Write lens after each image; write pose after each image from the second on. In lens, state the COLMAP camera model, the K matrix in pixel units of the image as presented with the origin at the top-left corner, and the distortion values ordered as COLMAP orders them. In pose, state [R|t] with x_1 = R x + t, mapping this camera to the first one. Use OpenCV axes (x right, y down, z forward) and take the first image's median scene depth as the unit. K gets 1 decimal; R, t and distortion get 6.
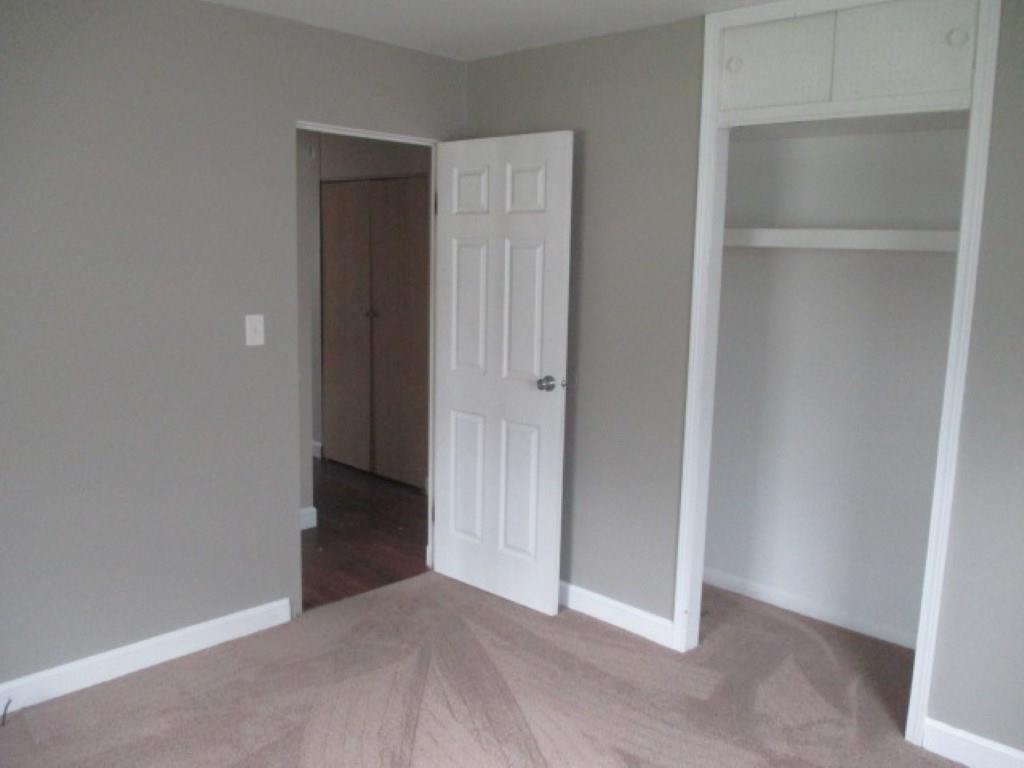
lens RADIAL K [[844.5, 0, 518.1], [0, 844.5, 383.8], [0, 0, 1]] dist [-0.004857, -0.014190]
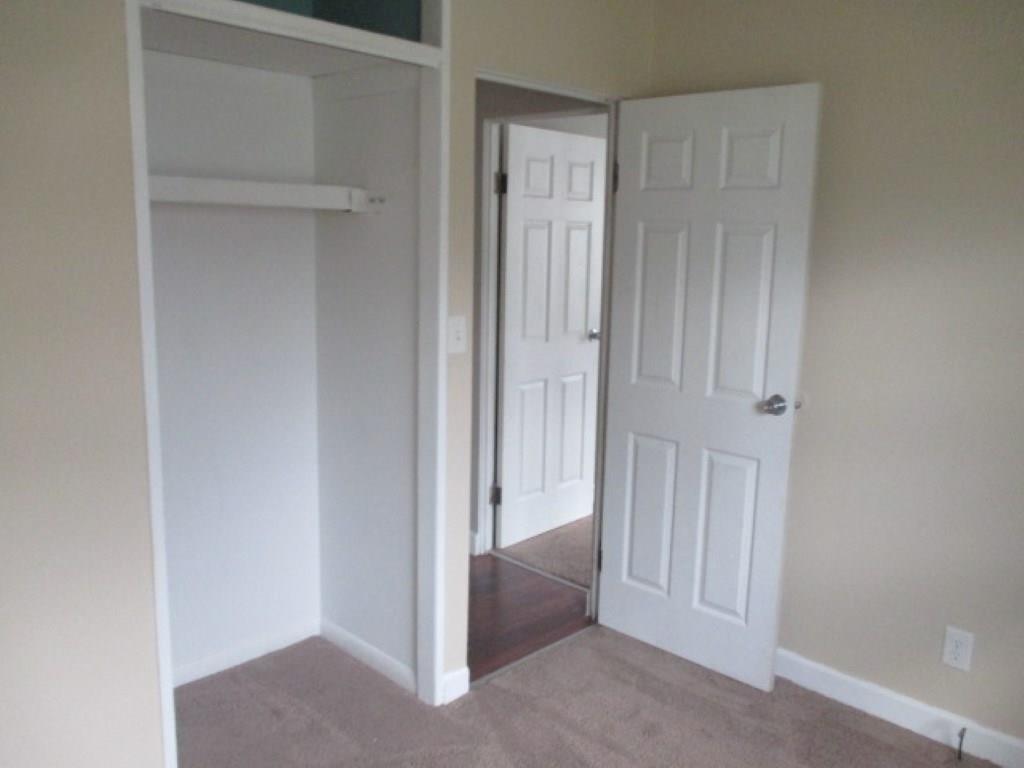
lens RADIAL K [[844.5, 0, 505.8], [0, 844.5, 384.1], [0, 0, 1]] dist [-0.004857, -0.014190]
pose [[0.999953, 0.001842, 0.009492, -0.211664], [-0.002062, 0.999728, 0.023240, -0.035809], [-0.009447, -0.023259, 0.999685, 0.196820]]
